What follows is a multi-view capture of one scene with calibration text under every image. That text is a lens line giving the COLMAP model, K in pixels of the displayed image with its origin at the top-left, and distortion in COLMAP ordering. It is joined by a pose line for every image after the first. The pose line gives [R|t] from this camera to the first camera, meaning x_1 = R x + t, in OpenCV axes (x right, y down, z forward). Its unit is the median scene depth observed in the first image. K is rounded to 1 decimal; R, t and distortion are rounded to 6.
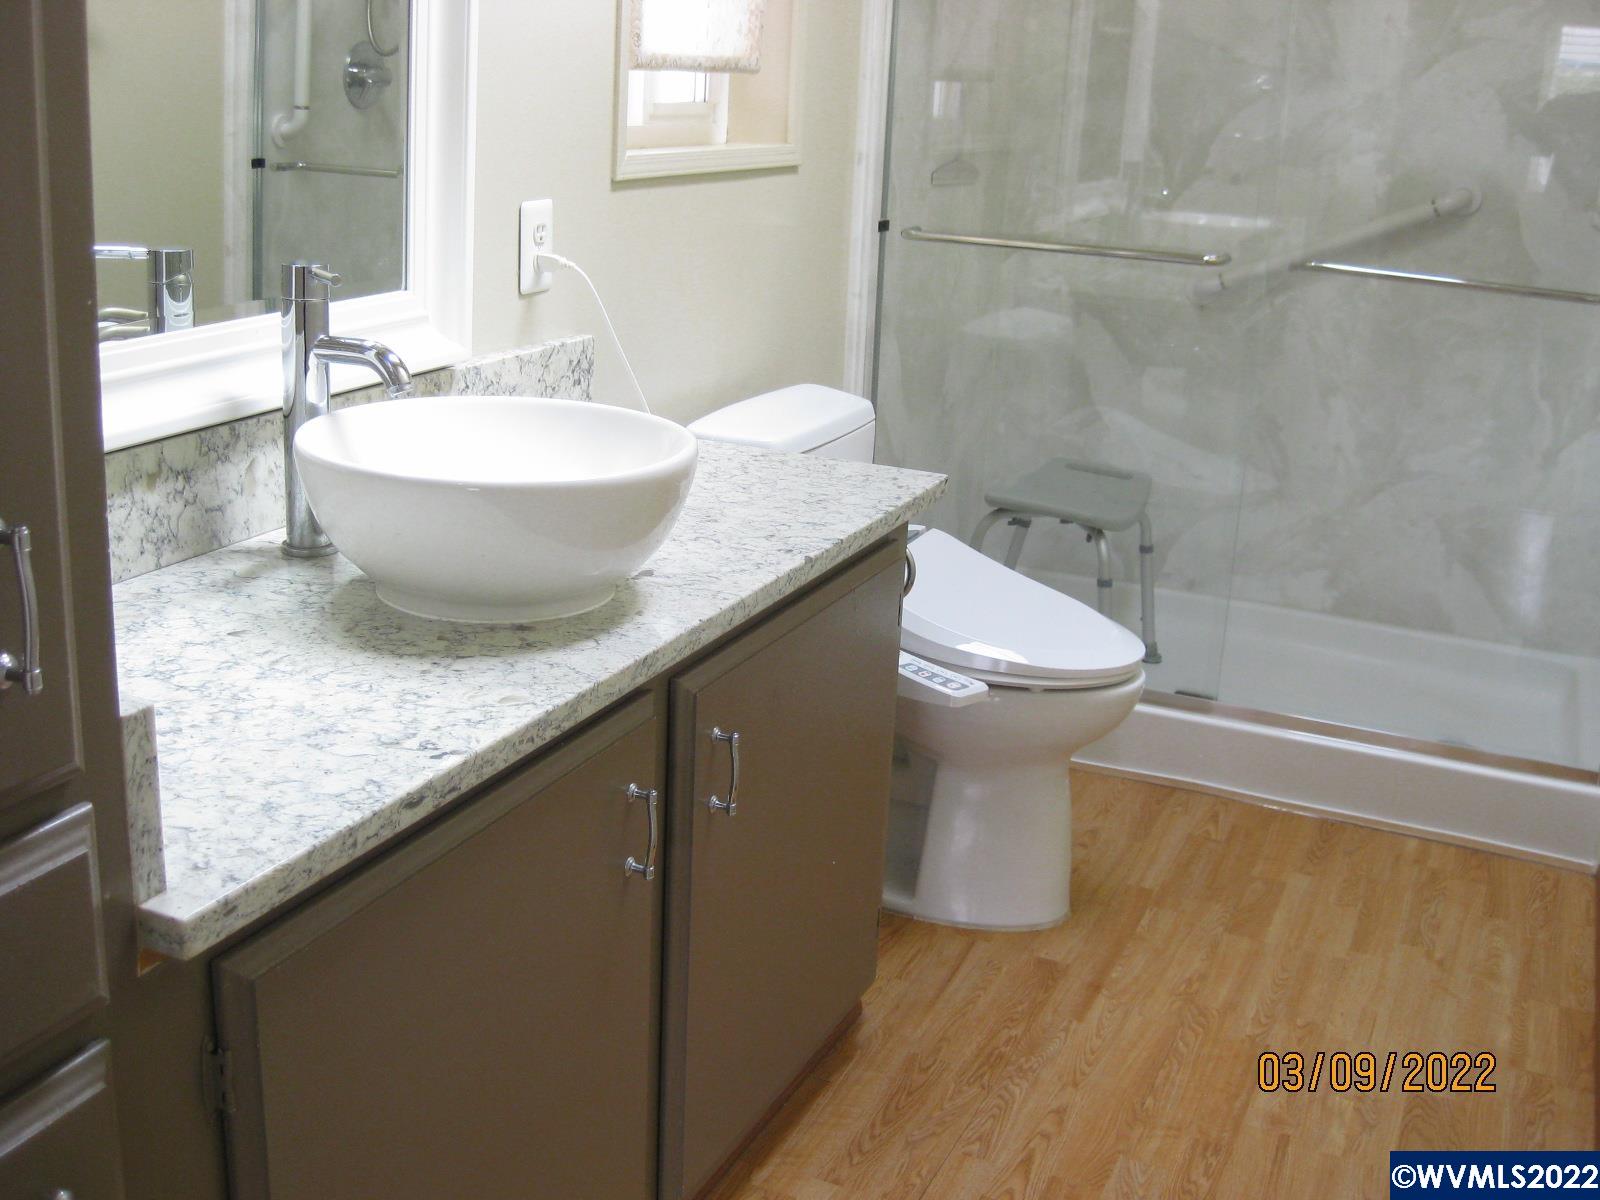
lens RADIAL K [[1758.6, 0, 804.0], [0, 1758.6, 569.6], [0, 0, 1]] dist [-0.140374, 0.000000]
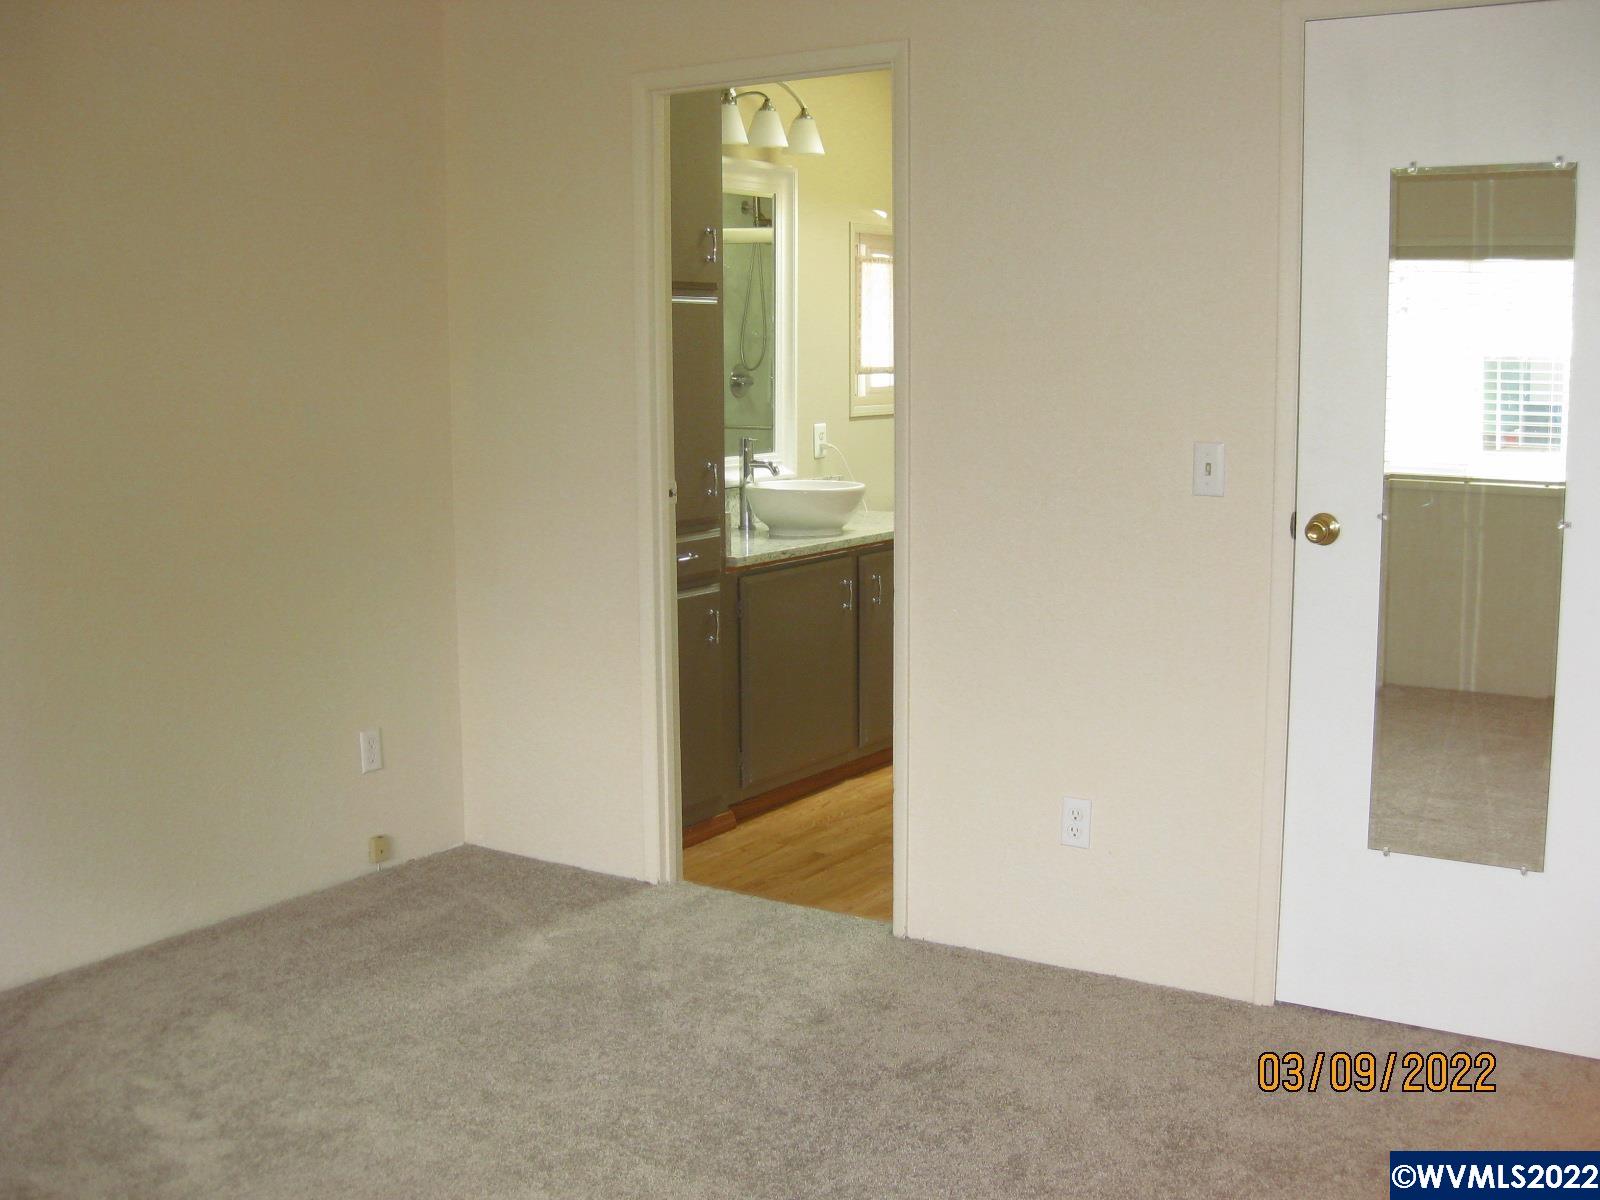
lens RADIAL K [[1758.6, 0, 799.1], [0, 1758.6, 603.2], [0, 0, 1]] dist [-0.140374, 0.000000]
pose [[0.981767, -0.037624, -0.186327, 0.261166], [0.010813, 0.989683, -0.142866, 0.378560], [0.189780, 0.138247, 0.972045, -1.355738]]
